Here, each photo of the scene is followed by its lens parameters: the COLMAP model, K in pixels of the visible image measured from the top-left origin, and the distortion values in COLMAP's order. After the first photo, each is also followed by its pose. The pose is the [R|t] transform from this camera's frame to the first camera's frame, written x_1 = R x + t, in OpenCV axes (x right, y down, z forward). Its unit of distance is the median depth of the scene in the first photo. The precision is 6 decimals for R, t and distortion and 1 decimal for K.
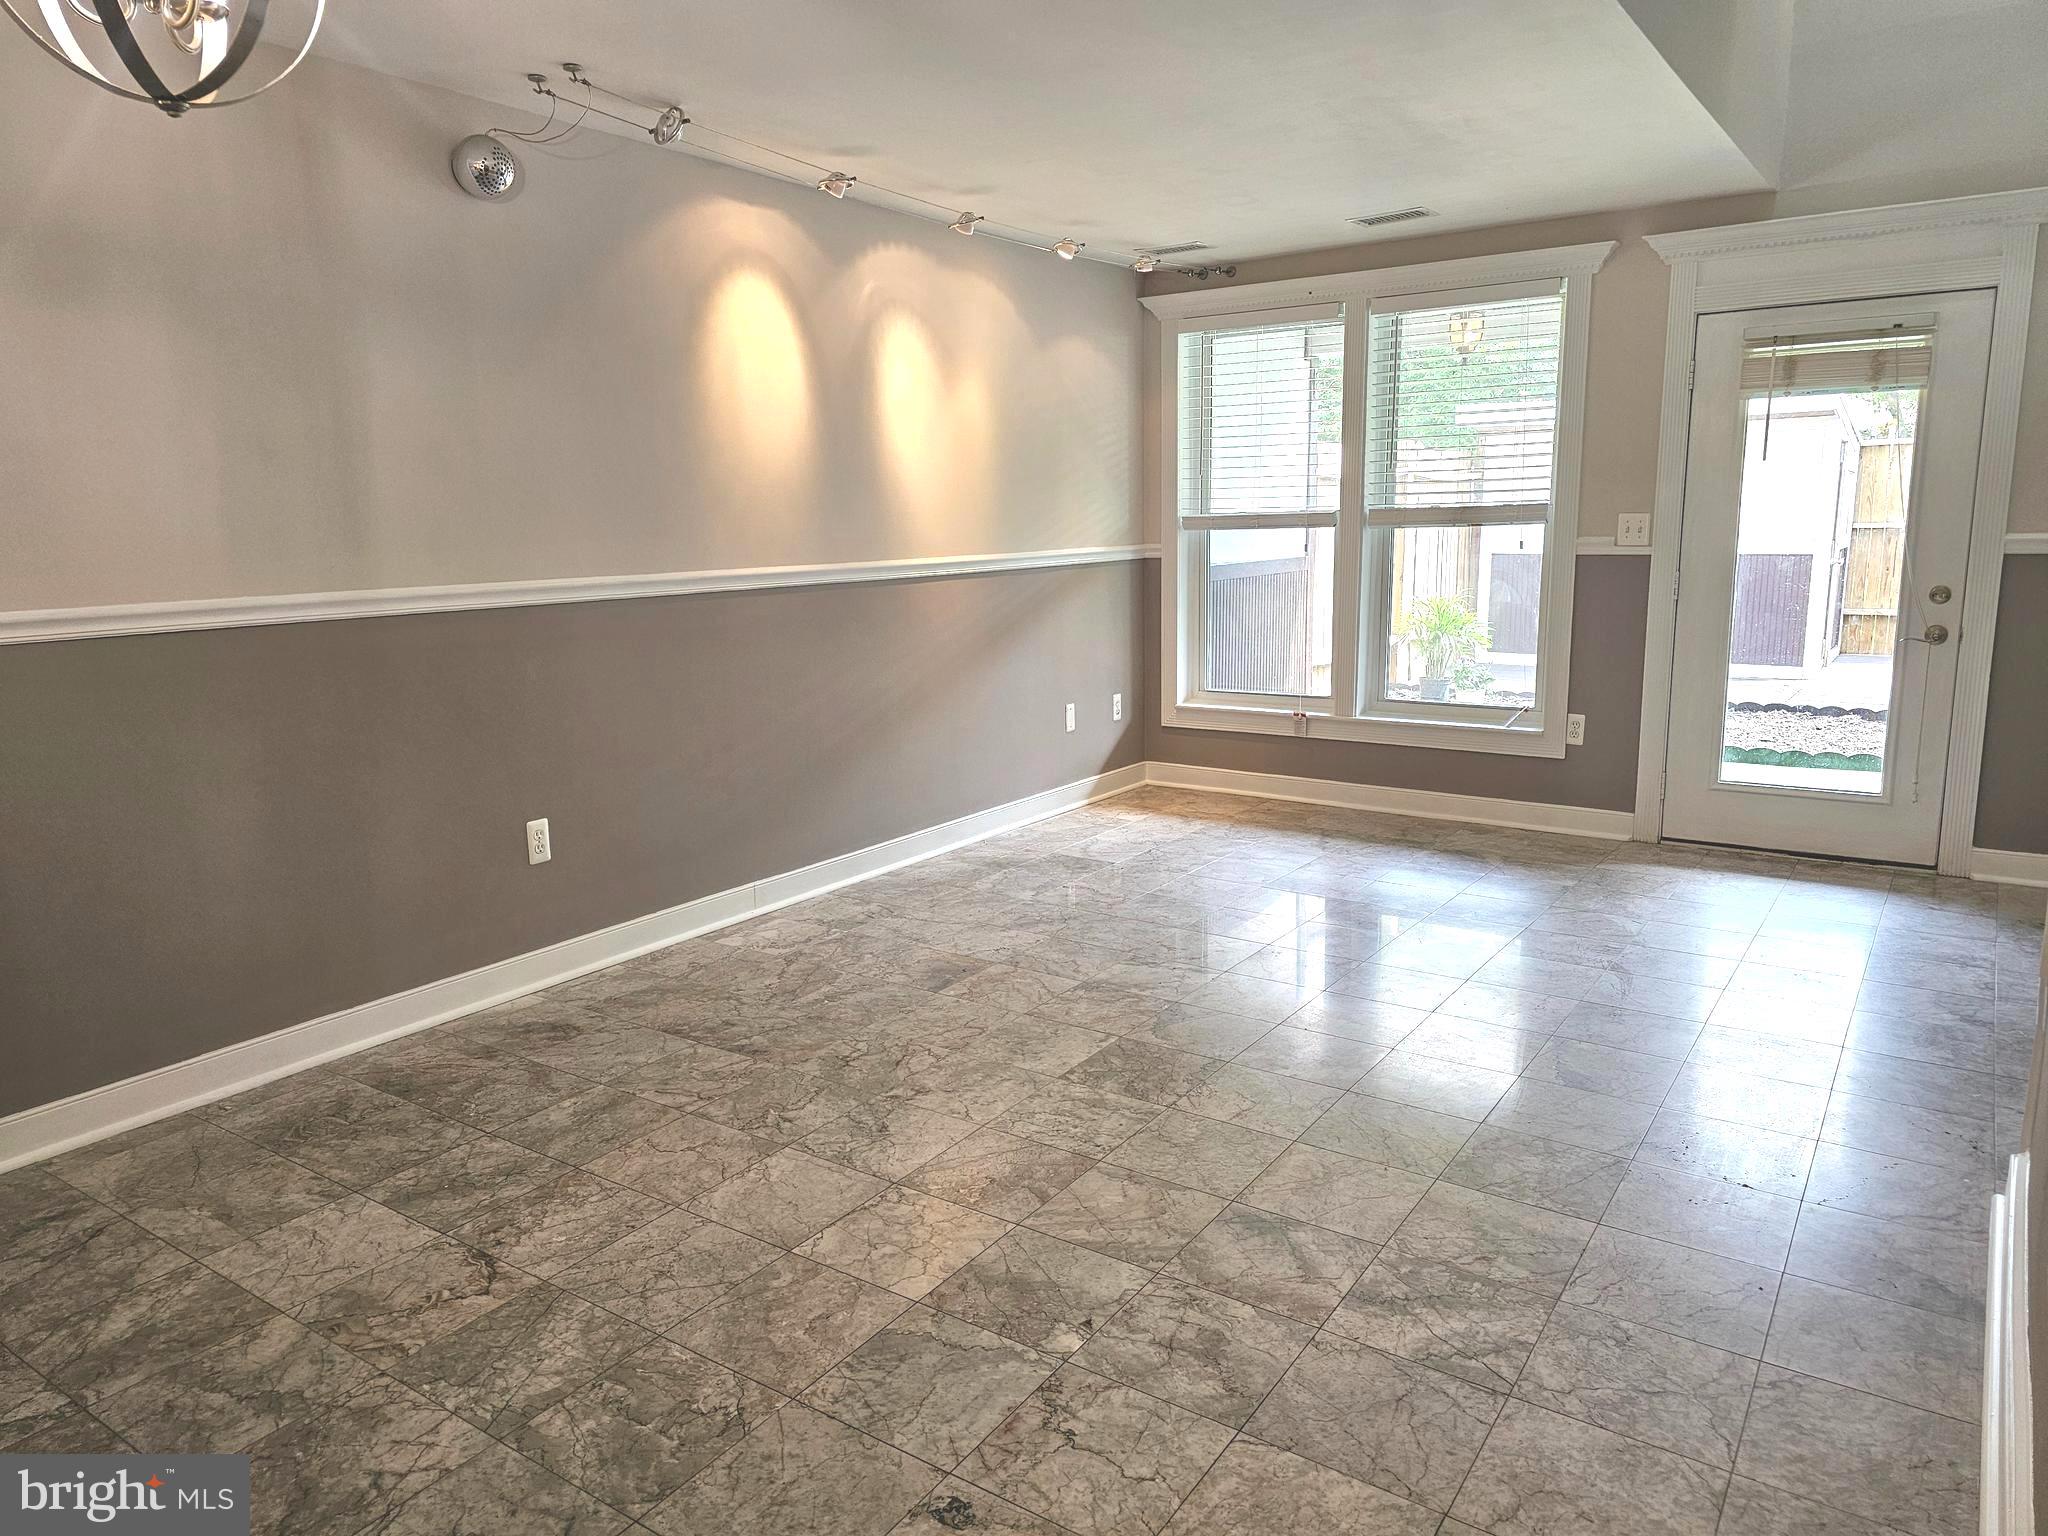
lens RADIAL K [[1383.8, 0, 1011.2], [0, 1383.8, 755.2], [0, 0, 1]] dist [0.043786, -0.009655]
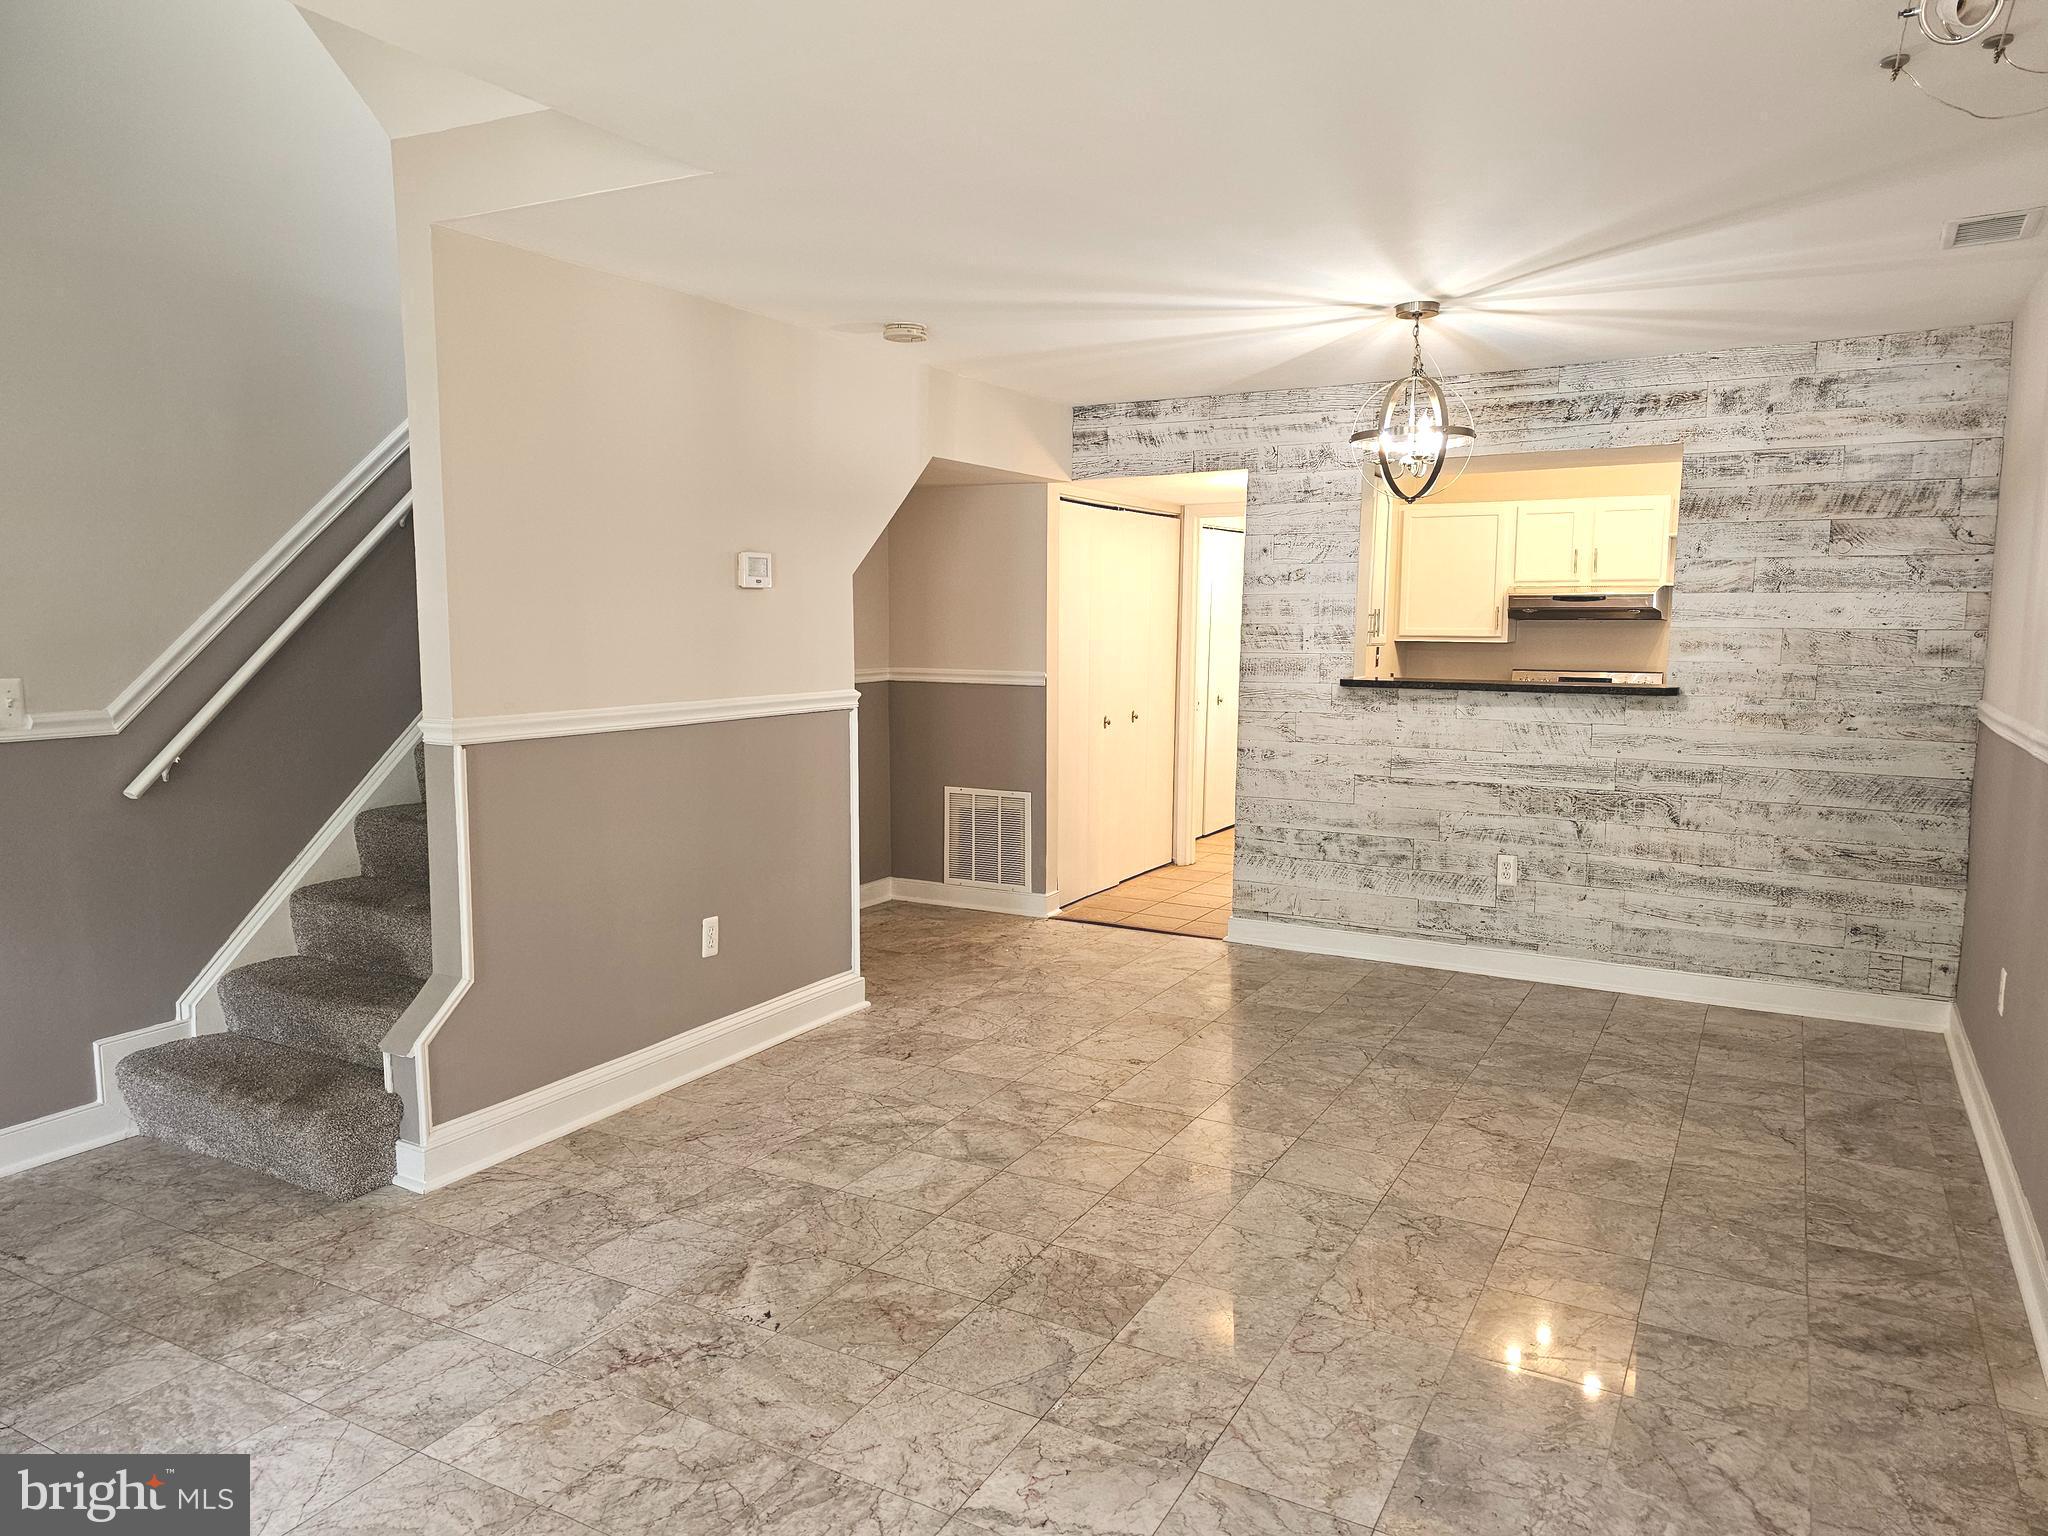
lens RADIAL K [[1383.8, 0, 1026.0], [0, 1383.8, 766.5], [0, 0, 1]] dist [0.043786, -0.009655]
pose [[-0.994670, 0.027120, -0.099479, 0.240148], [-0.002234, 0.958894, 0.283754, -0.401468], [0.103085, 0.282464, -0.953723, 2.015158]]
